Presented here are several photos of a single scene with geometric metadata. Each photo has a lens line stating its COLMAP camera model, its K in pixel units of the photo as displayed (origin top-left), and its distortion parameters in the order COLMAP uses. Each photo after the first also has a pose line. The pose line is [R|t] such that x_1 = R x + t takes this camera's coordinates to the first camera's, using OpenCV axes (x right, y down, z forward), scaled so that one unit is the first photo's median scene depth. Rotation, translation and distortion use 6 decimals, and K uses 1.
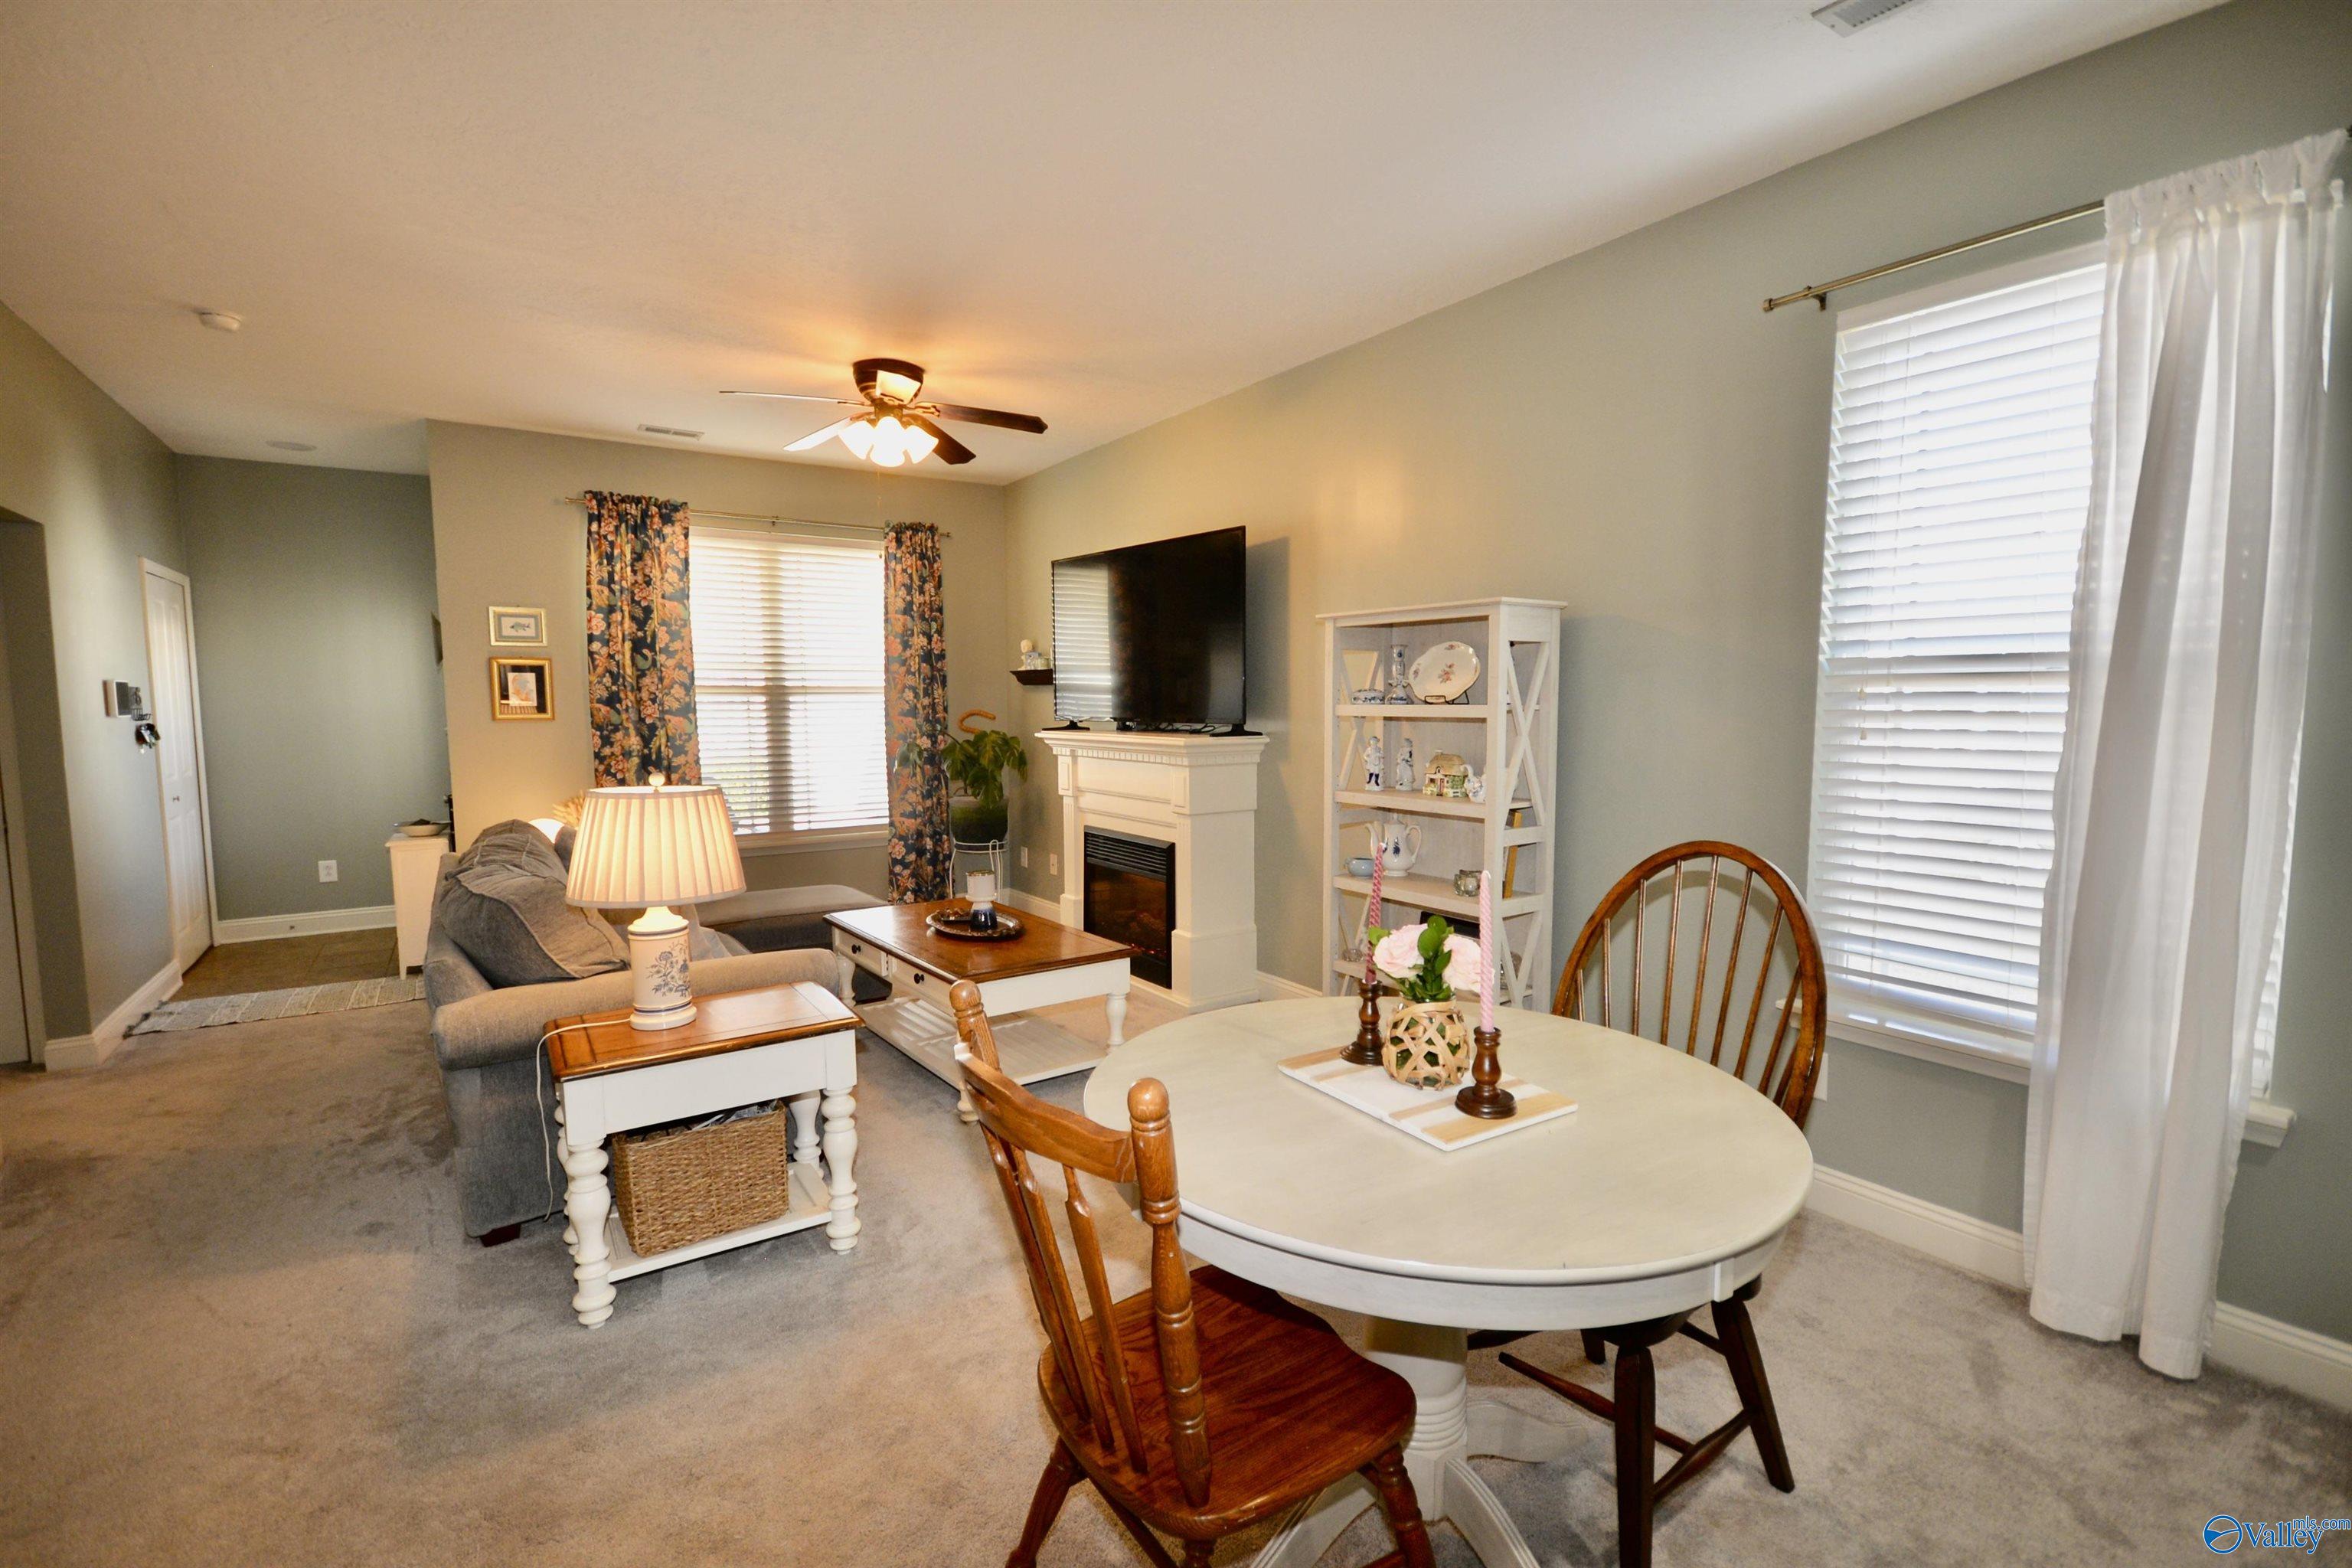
lens RADIAL K [[1045.4, 0, 1167.8], [0, 1045.4, 791.1], [0, 0, 1]] dist [-0.000343, -0.000331]
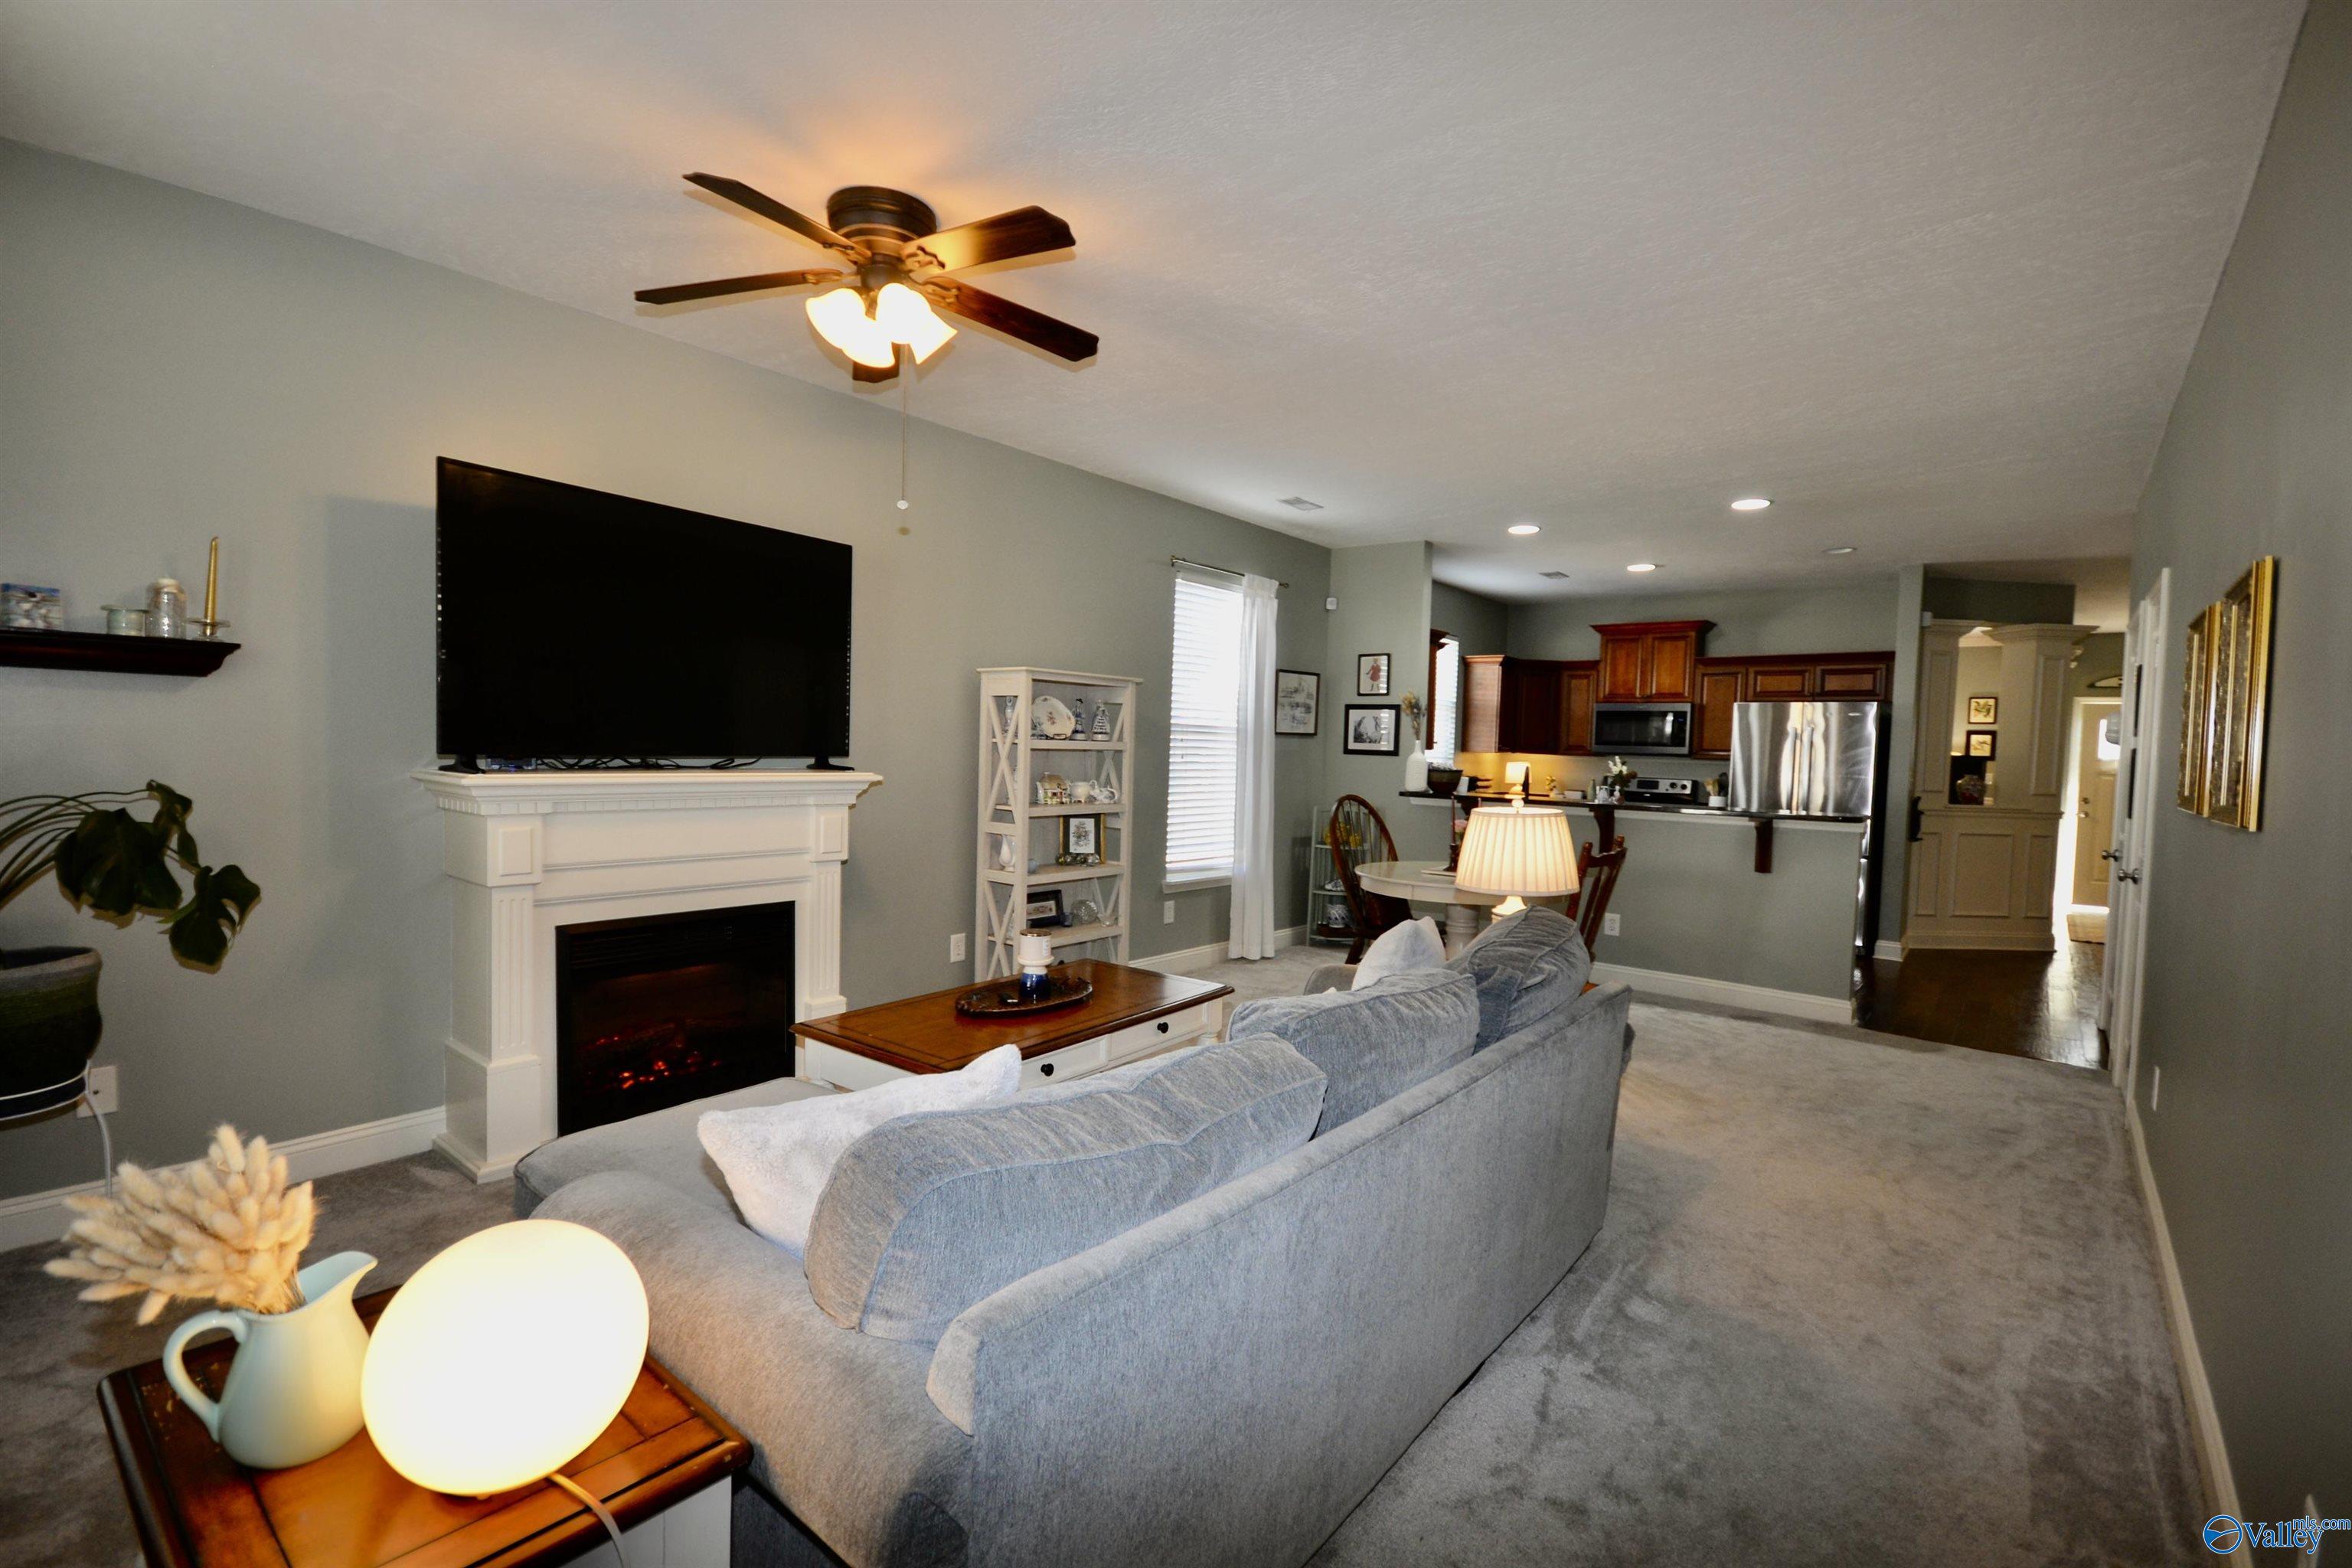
lens RADIAL K [[1059.3, 0, 1182.7], [0, 1059.3, 784.7], [0, 0, 1]] dist [0.018727, 0.000095]
pose [[-0.302132, -0.041117, 0.952379, -0.754223], [0.057681, 0.996450, 0.061318, -0.064953], [-0.951519, 0.073460, -0.298688, 0.816813]]
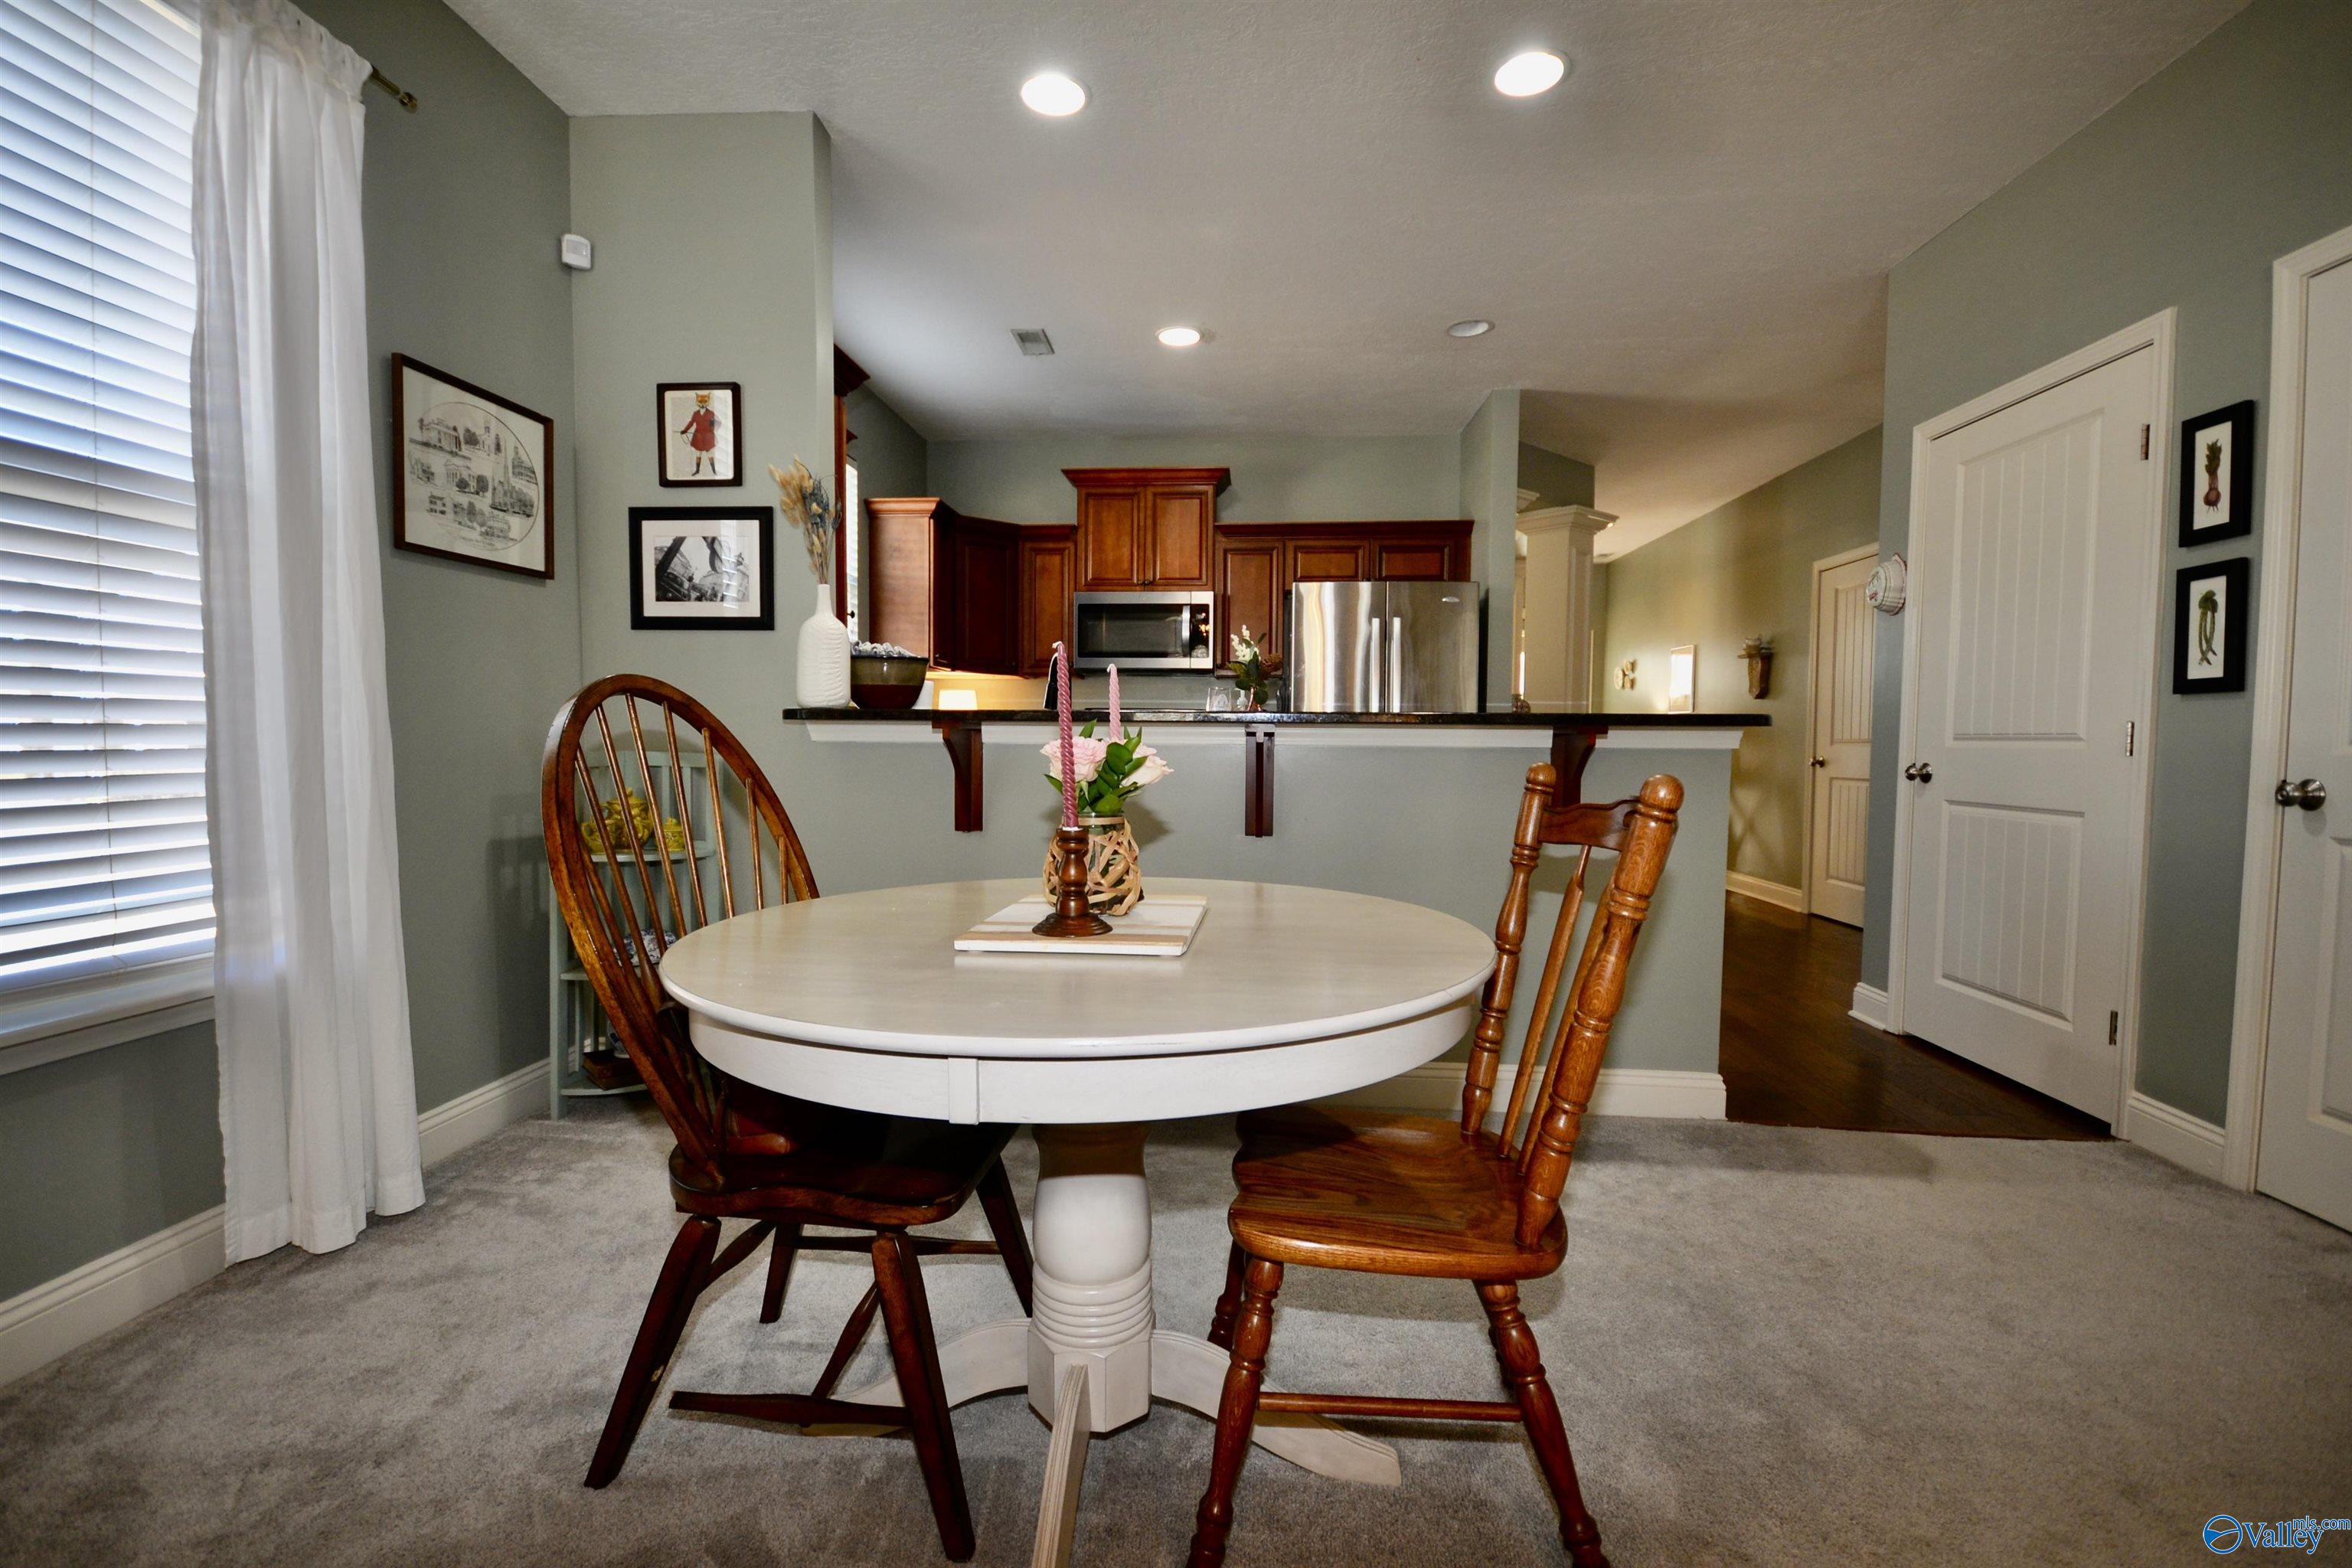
lens RADIAL K [[1049.1, 0, 1175.5], [0, 1049.1, 791.1], [0, 0, 1]] dist [0.002326, -0.003173]
pose [[-0.786297, -0.034810, 0.616868, -0.105088], [0.050514, 0.991447, 0.120336, 0.022183], [-0.615781, 0.125780, -0.777813, 0.483785]]
